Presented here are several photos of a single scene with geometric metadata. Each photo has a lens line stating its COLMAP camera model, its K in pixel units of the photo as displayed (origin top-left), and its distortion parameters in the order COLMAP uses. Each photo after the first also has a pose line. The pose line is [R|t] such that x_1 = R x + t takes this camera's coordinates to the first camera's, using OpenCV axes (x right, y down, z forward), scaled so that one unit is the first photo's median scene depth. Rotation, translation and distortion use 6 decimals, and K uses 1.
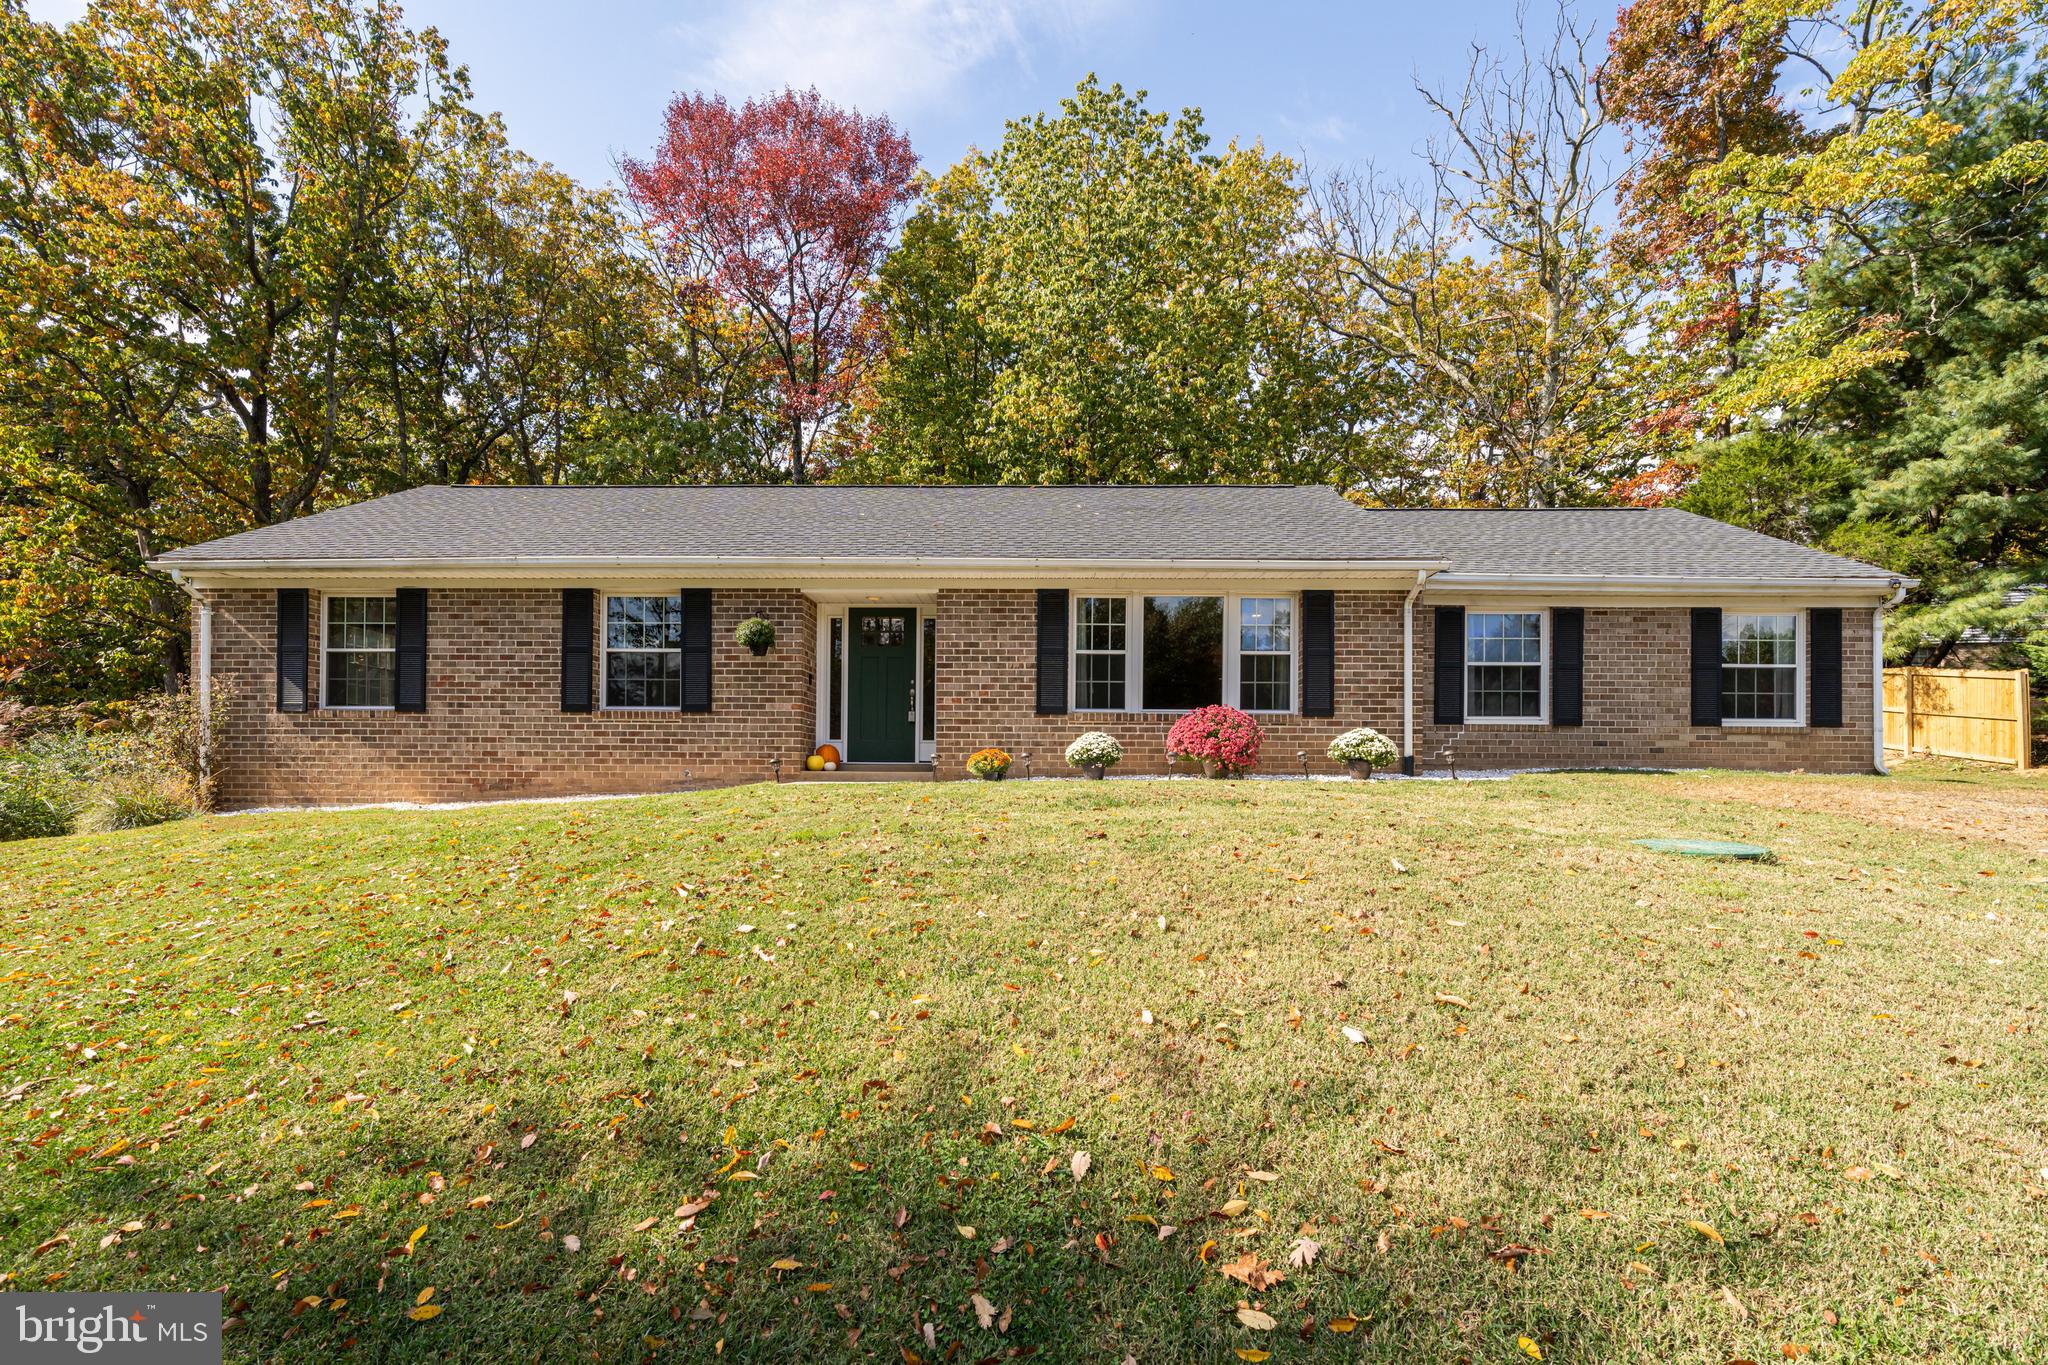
lens RADIAL K [[927.4, 0, 1020.6], [0, 927.4, 769.0], [0, 0, 1]] dist [-0.006384, -0.000532]
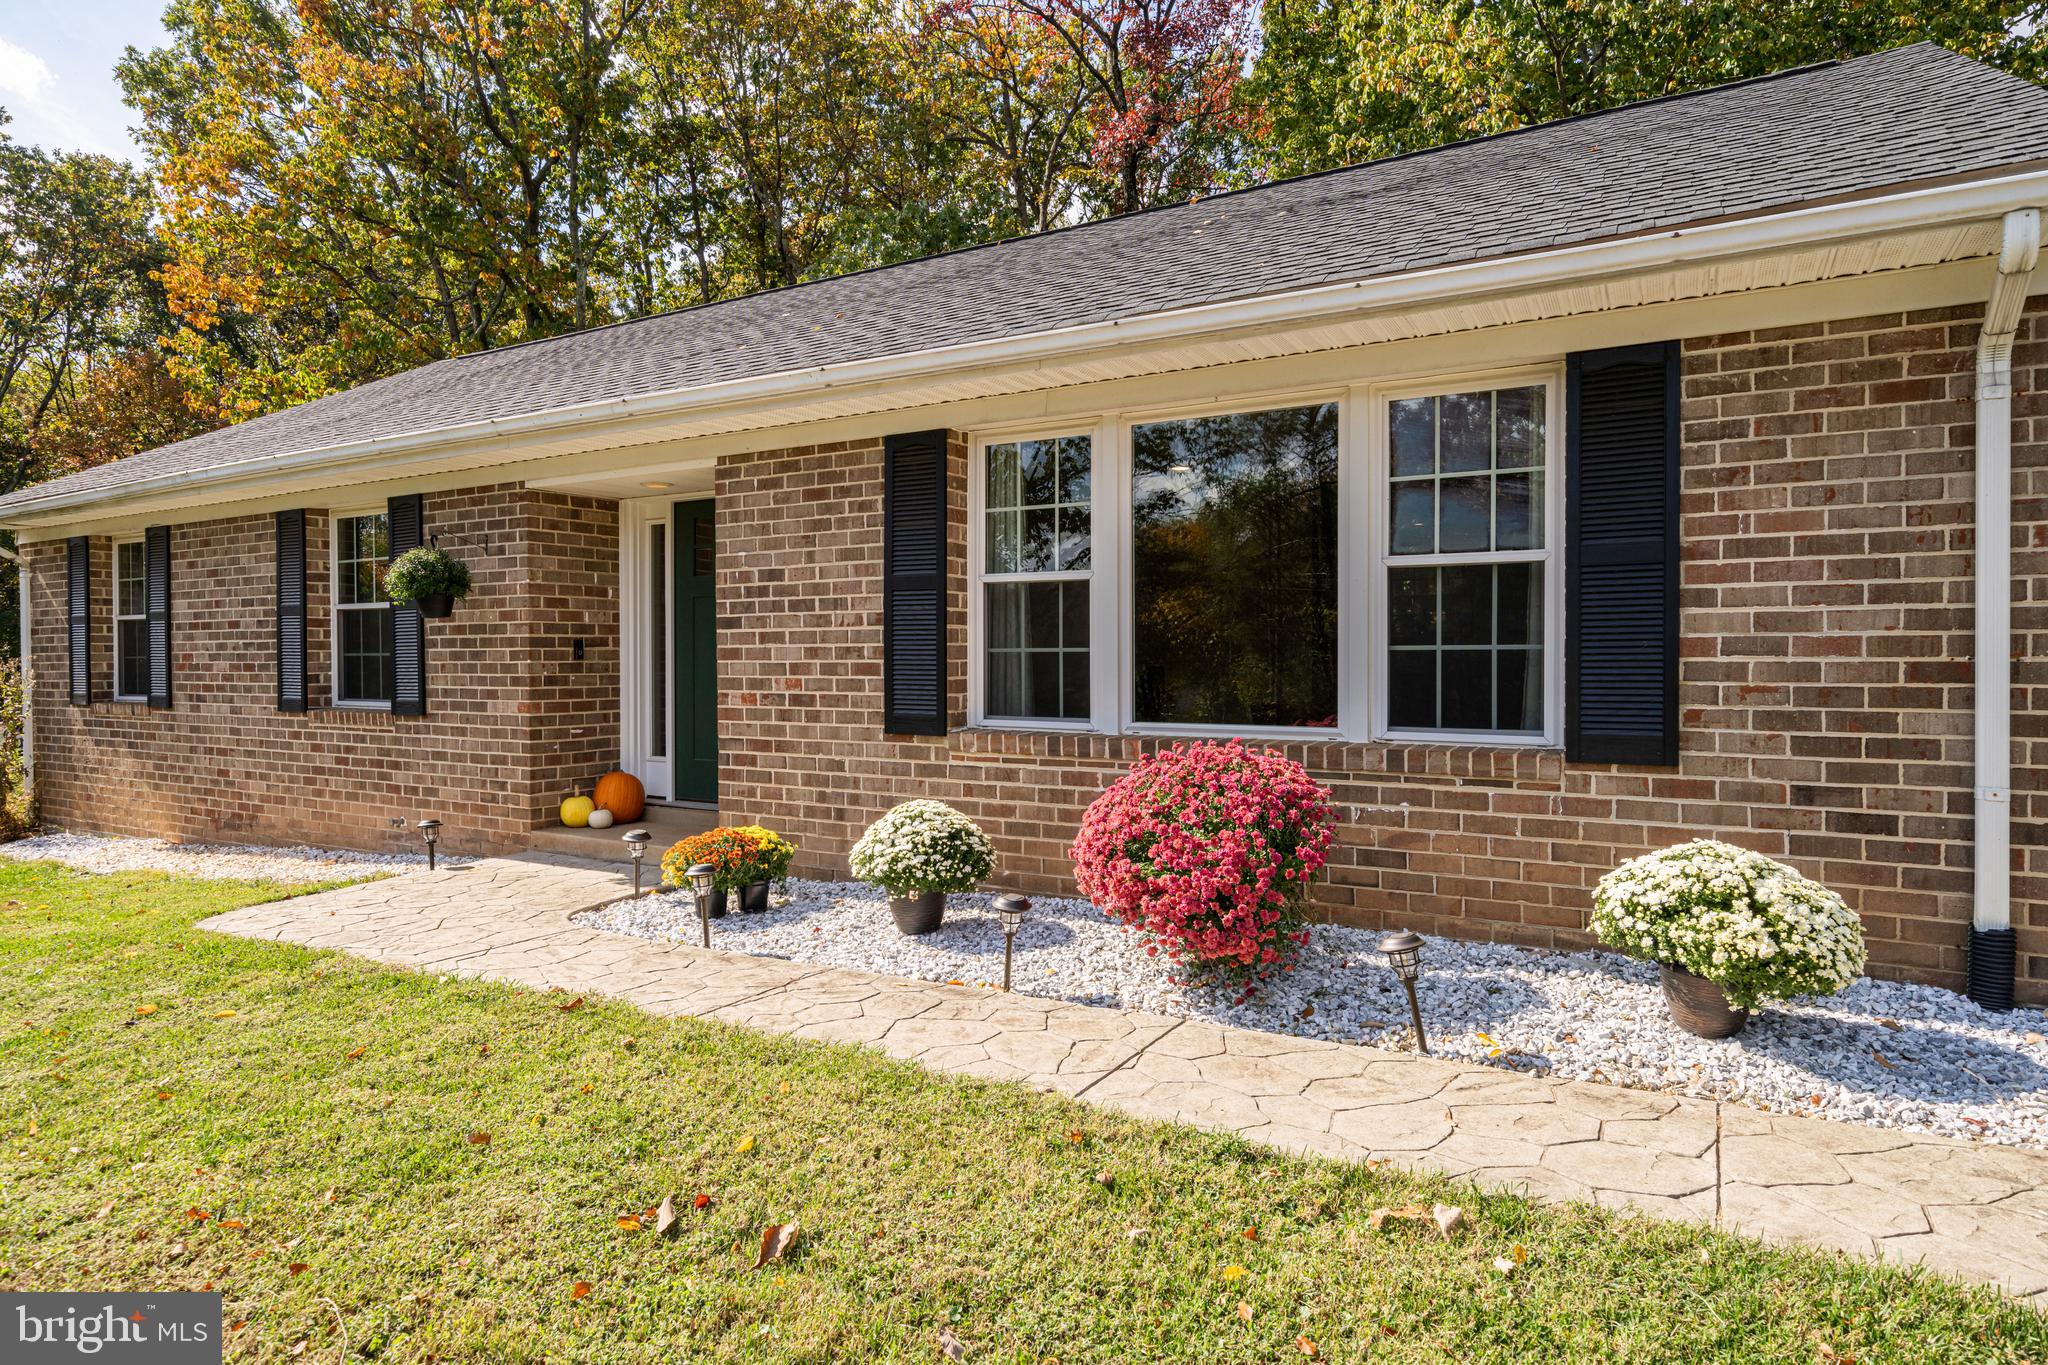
lens RADIAL K [[1185.3, 0, 1035.4], [0, 1185.3, 670.4], [0, 0, 1]] dist [-0.001293, -0.001813]
pose [[0.871031, -0.004727, -0.491206, 0.337454], [0.017763, 0.999603, 0.021878, -0.097176], [0.490907, -0.027782, 0.870769, 0.555155]]
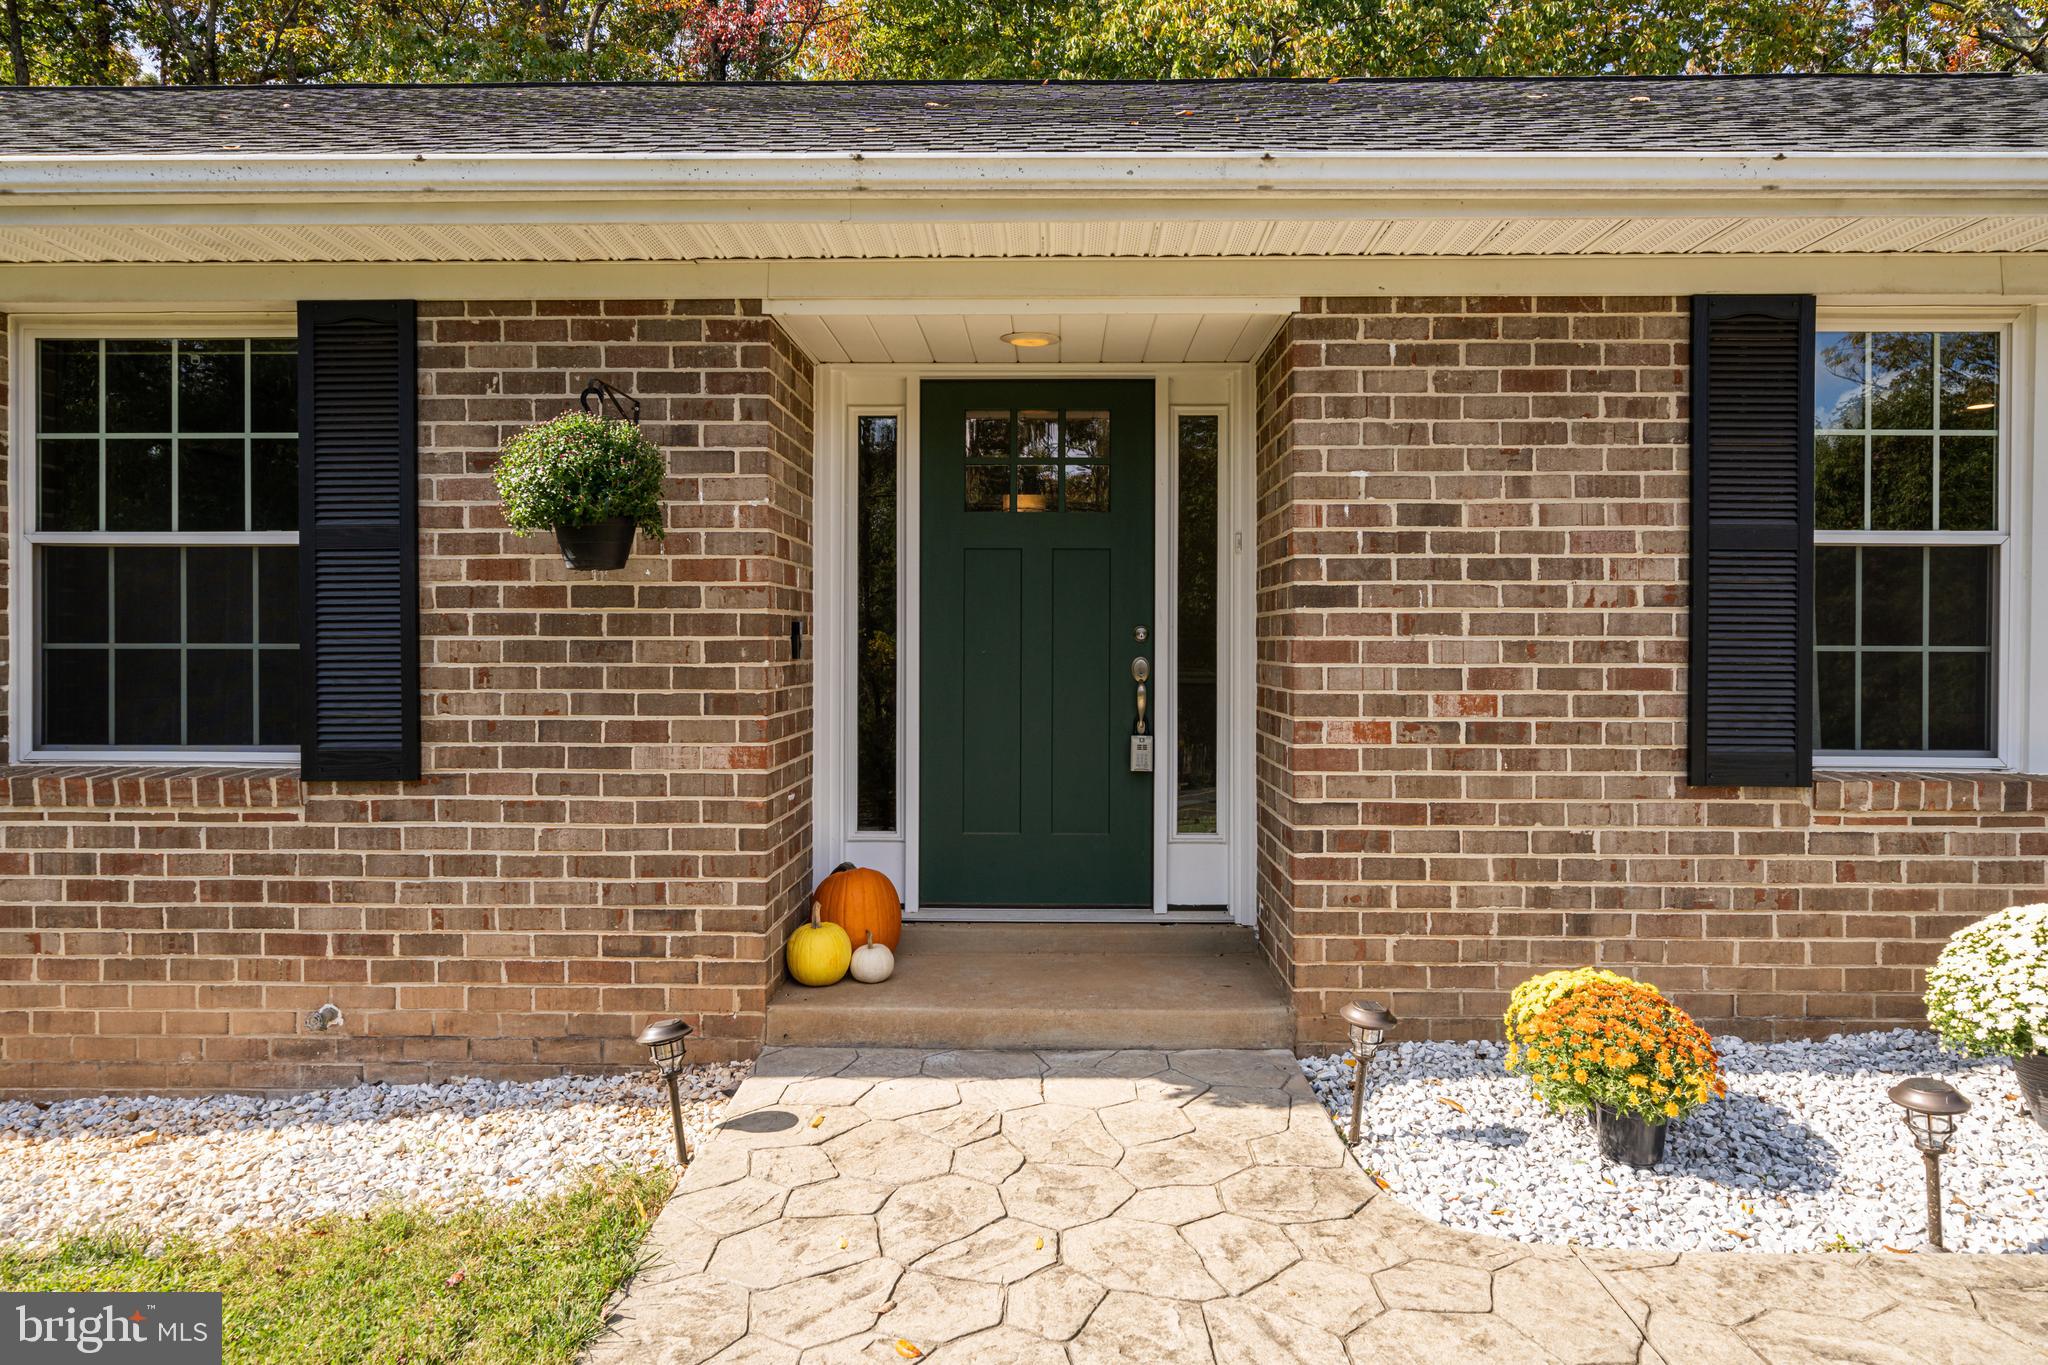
lens RADIAL K [[1192.1, 0, 1016.0], [0, 1192.1, 642.8], [0, 0, 1]] dist [-0.000491, 0.002500]
pose [[0.999971, -0.005925, 0.004779, -0.167492], [0.005862, 0.999895, 0.013232, -0.102508], [-0.004857, -0.013204, 0.999901, 0.662872]]
